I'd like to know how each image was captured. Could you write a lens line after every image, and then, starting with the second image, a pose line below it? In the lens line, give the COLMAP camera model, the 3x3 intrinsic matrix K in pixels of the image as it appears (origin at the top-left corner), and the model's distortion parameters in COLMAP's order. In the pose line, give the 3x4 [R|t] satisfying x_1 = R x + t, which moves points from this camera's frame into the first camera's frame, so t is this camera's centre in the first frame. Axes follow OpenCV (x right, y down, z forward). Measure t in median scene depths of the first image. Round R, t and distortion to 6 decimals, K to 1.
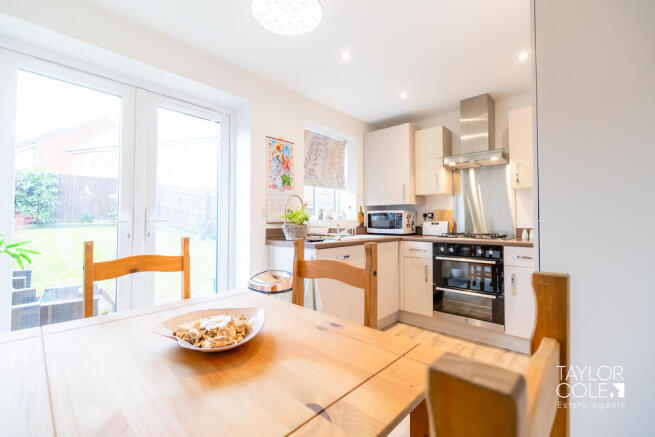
lens RADIAL K [[287.7, 0, 327.1], [0, 287.7, 214.2], [0, 0, 1]] dist [-0.001415, -0.000284]
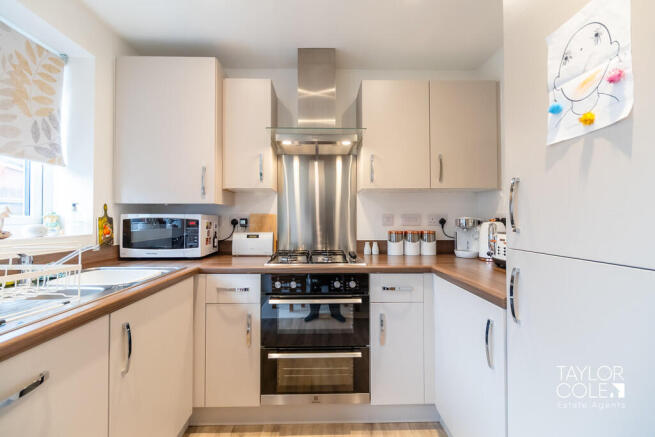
lens RADIAL K [[287.7, 0, 327.1], [0, 287.7, 214.2], [0, 0, 1]] dist [-0.001415, -0.000284]
pose [[0.727576, 0.009133, 0.685966, 0.063607], [-0.016621, 0.999853, 0.004317, -0.020649], [-0.685826, -0.014542, 0.727620, 0.438009]]
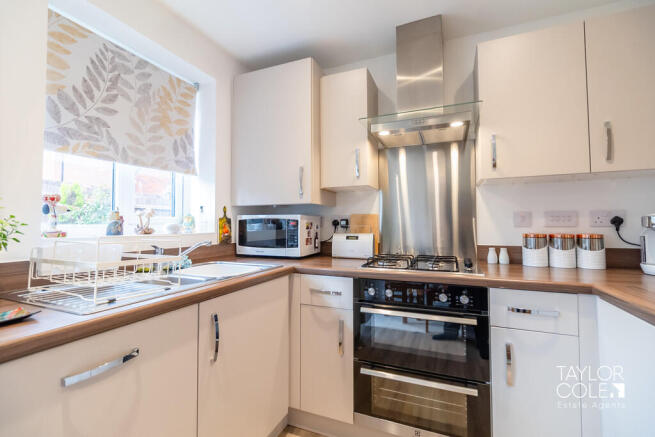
lens RADIAL K [[292.5, 0, 327.4], [0, 292.5, 214.0], [0, 0, 1]] dist [-0.002577, -0.000227]
pose [[0.945074, 0.008087, 0.326756, 0.131364], [-0.004907, 0.999932, -0.010555, -0.009256], [-0.326819, 0.008372, 0.945050, 0.452697]]
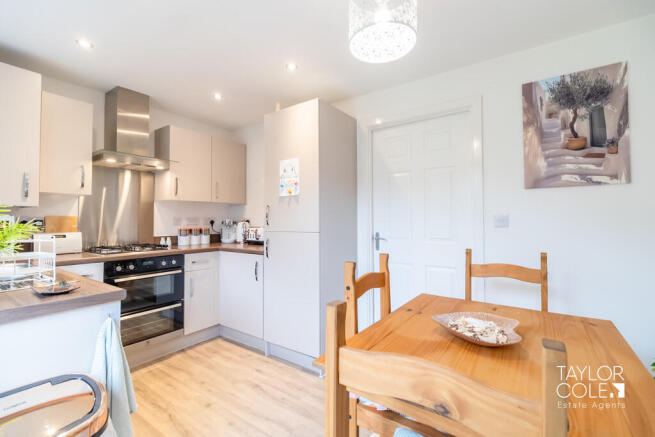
lens RADIAL K [[287.7, 0, 327.1], [0, 287.7, 214.2], [0, 0, 1]] dist [-0.001415, -0.000284]
pose [[-0.130031, 0.021217, 0.991283, -0.391622], [-0.026822, 0.999330, -0.024907, -0.019695], [-0.991147, -0.029827, -0.129374, 0.460044]]
